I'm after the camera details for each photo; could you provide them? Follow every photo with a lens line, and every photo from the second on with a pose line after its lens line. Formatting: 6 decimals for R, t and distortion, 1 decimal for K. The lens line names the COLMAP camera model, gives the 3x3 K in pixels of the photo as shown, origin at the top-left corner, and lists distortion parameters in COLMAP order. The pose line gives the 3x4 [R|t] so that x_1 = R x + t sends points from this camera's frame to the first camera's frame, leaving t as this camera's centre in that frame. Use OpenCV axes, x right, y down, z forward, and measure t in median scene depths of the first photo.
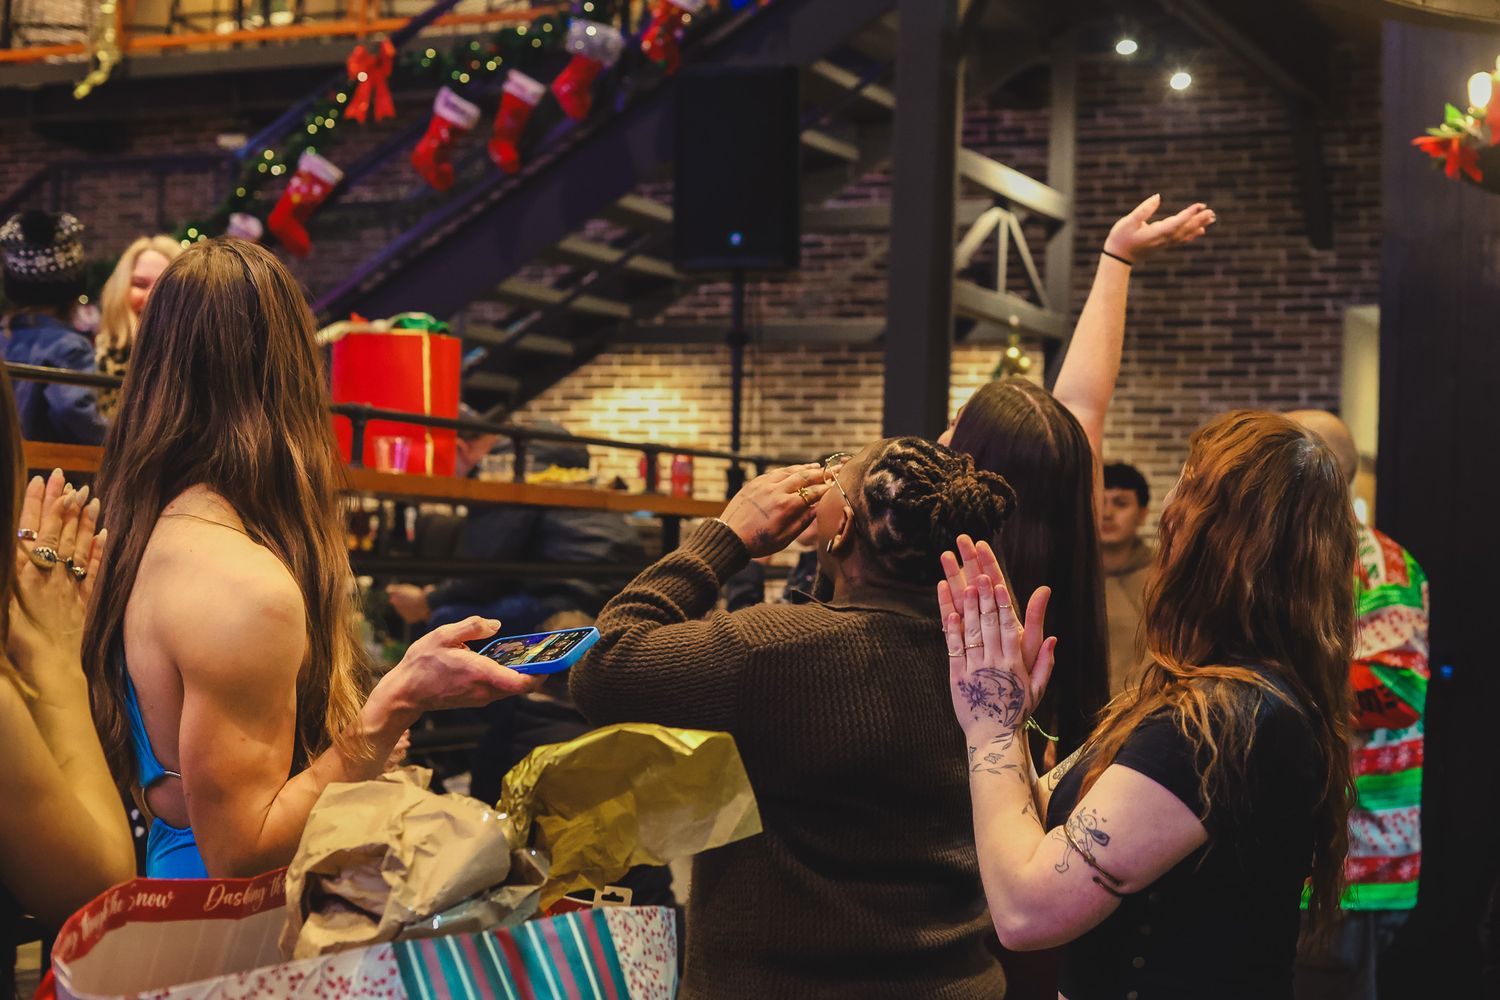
lens RADIAL K [[2374.3, 0, 750.0], [0, 2374.3, 500.0], [0, 0, 1]] dist [-0.052757, 0.067192]
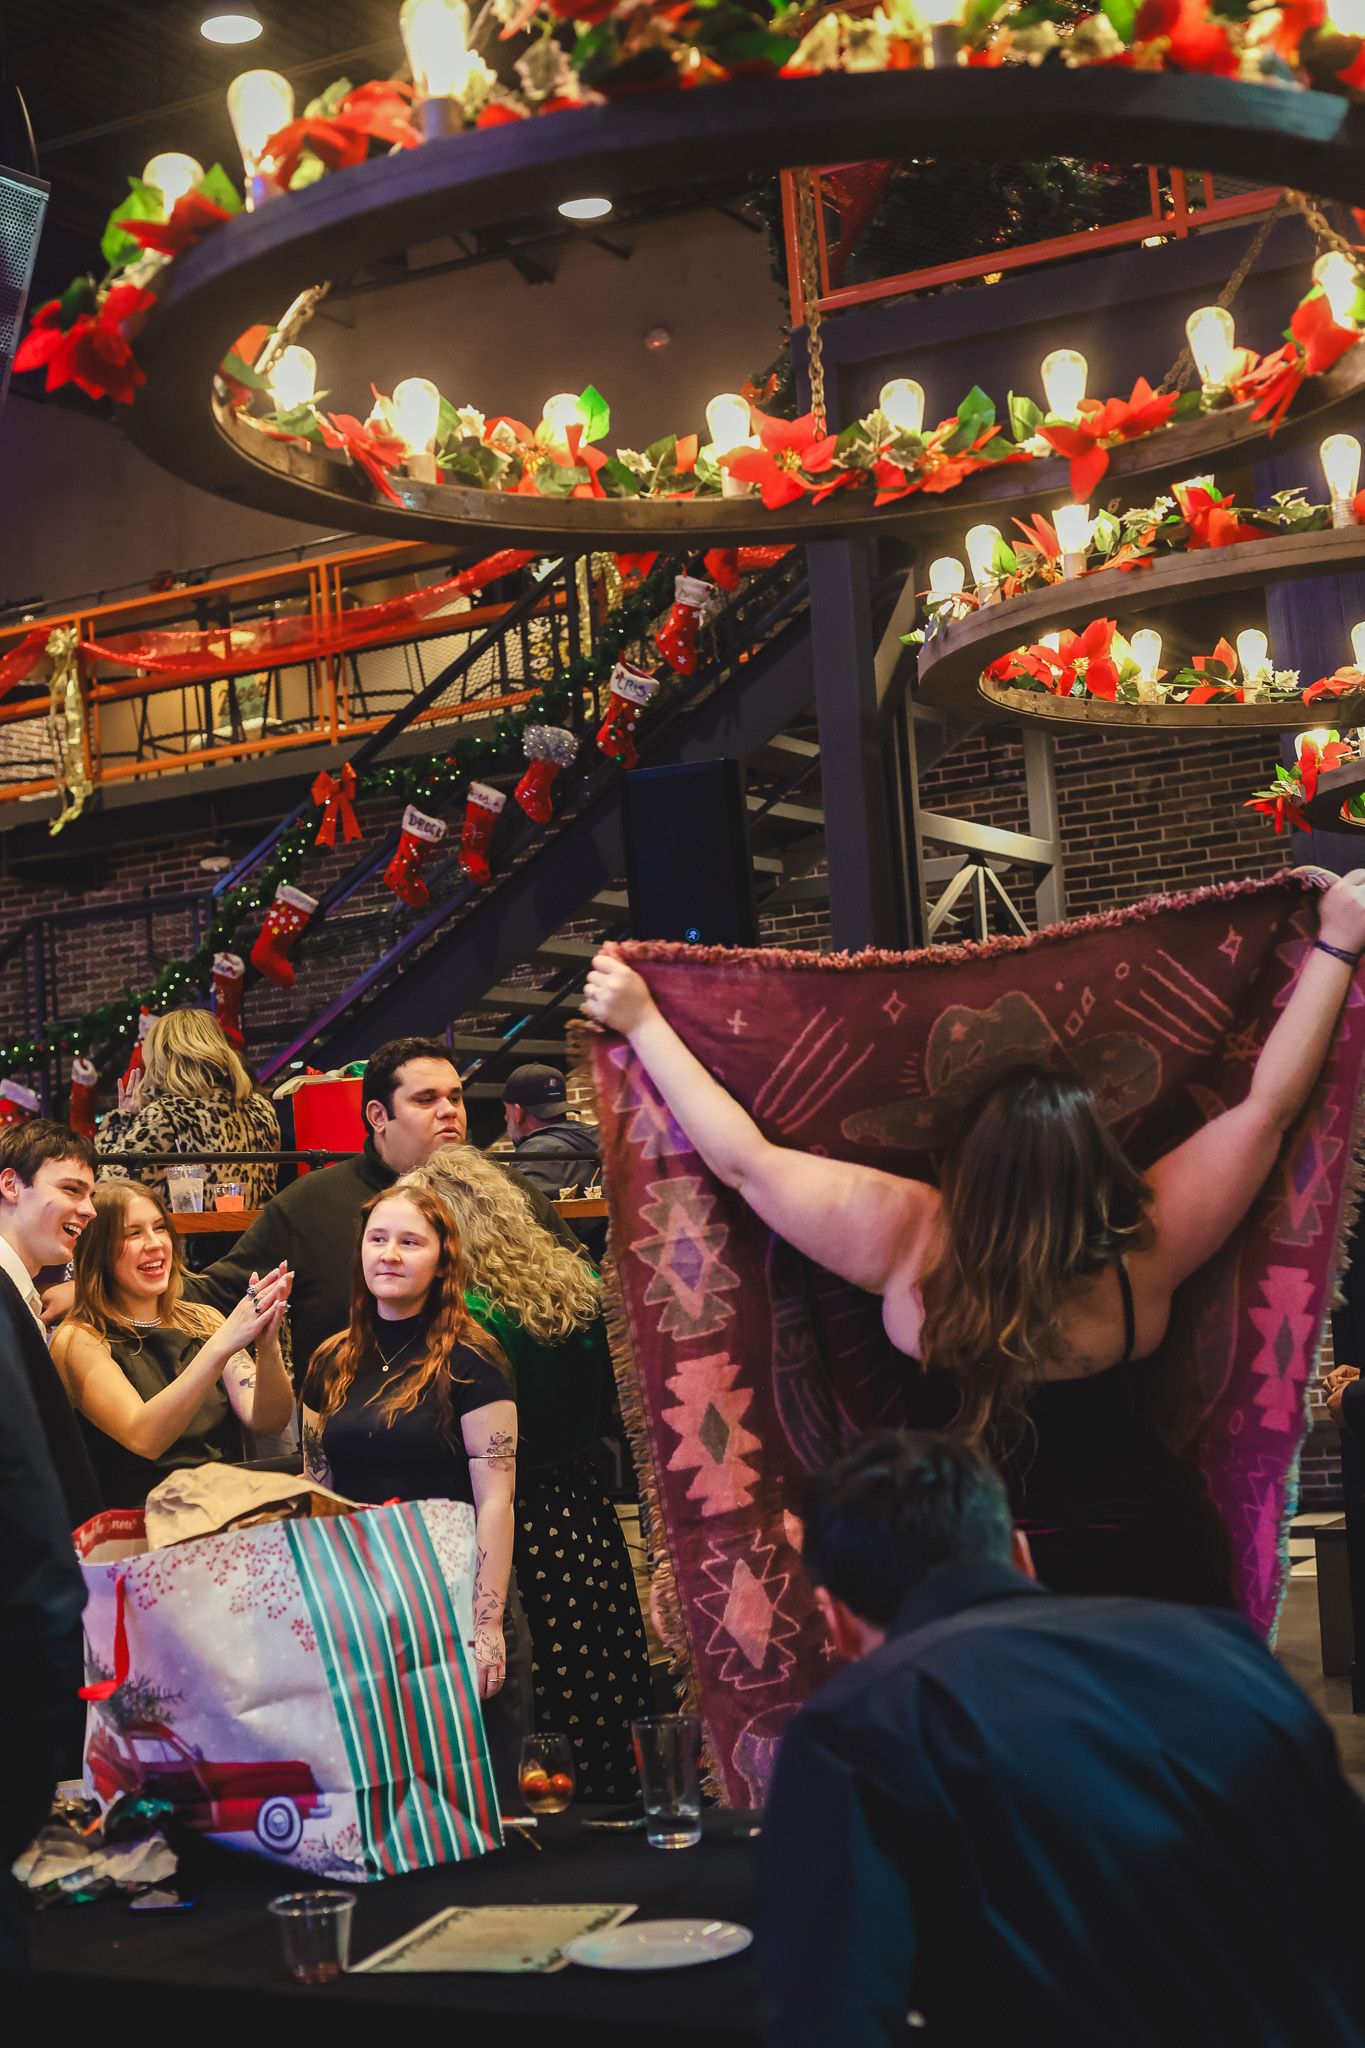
lens RADIAL K [[3096.8, 0, 682.5], [0, 3096.8, 1024.0], [0, 0, 1]] dist [-0.071063, 0.024042]
pose [[0.990063, -0.109972, -0.087643, 0.087759], [0.105743, 0.993057, -0.051534, -0.003124], [0.092702, 0.041754, 0.994818, -0.277203]]
